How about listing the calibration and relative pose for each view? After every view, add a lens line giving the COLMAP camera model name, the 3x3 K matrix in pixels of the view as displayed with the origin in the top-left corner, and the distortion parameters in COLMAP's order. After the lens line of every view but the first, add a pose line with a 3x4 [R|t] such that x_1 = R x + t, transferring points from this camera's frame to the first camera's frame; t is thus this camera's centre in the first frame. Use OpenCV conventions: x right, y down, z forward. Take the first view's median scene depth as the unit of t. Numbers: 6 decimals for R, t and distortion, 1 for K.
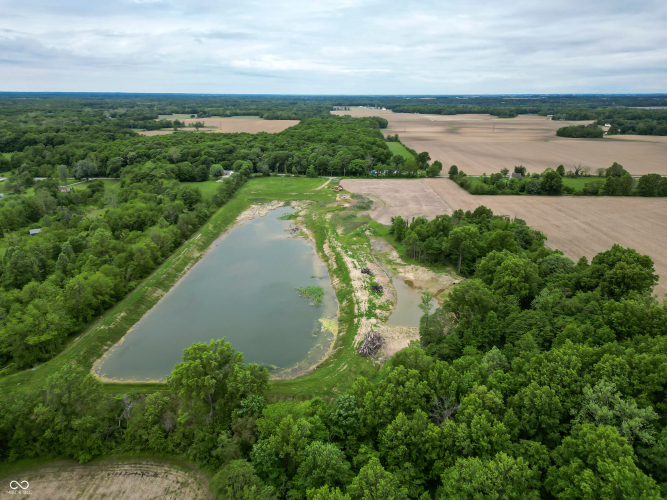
lens RADIAL K [[462.3, 0, 334.5], [0, 462.3, 248.4], [0, 0, 1]] dist [0.066949, -0.052325]
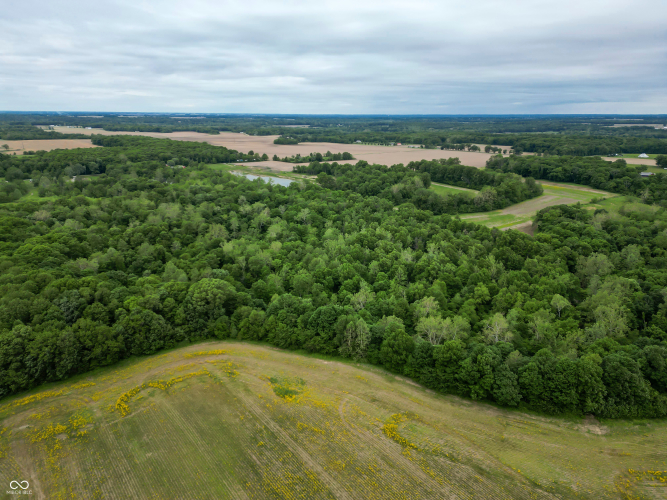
lens RADIAL K [[462.3, 0, 331.6], [0, 462.3, 269.1], [0, 0, 1]] dist [0.066949, -0.052325]
pose [[0.766421, -0.202862, 0.609463, -0.271437], [0.199288, 0.977096, 0.074618, 0.066693], [-0.610641, 0.064270, 0.789295, -0.240620]]
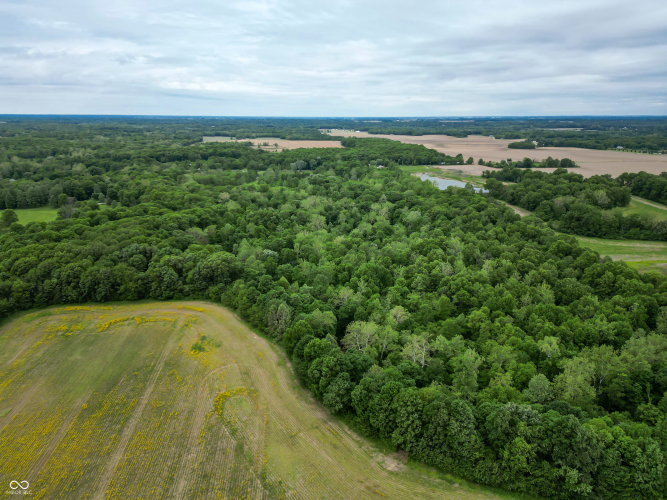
lens RADIAL K [[462.3, 0, 328.8], [0, 462.3, 254.5], [0, 0, 1]] dist [0.066949, -0.052325]
pose [[0.991192, -0.039436, 0.126421, -0.198354], [0.043169, 0.998705, -0.026931, 0.079611], [-0.125195, 0.032152, 0.991611, -0.282080]]
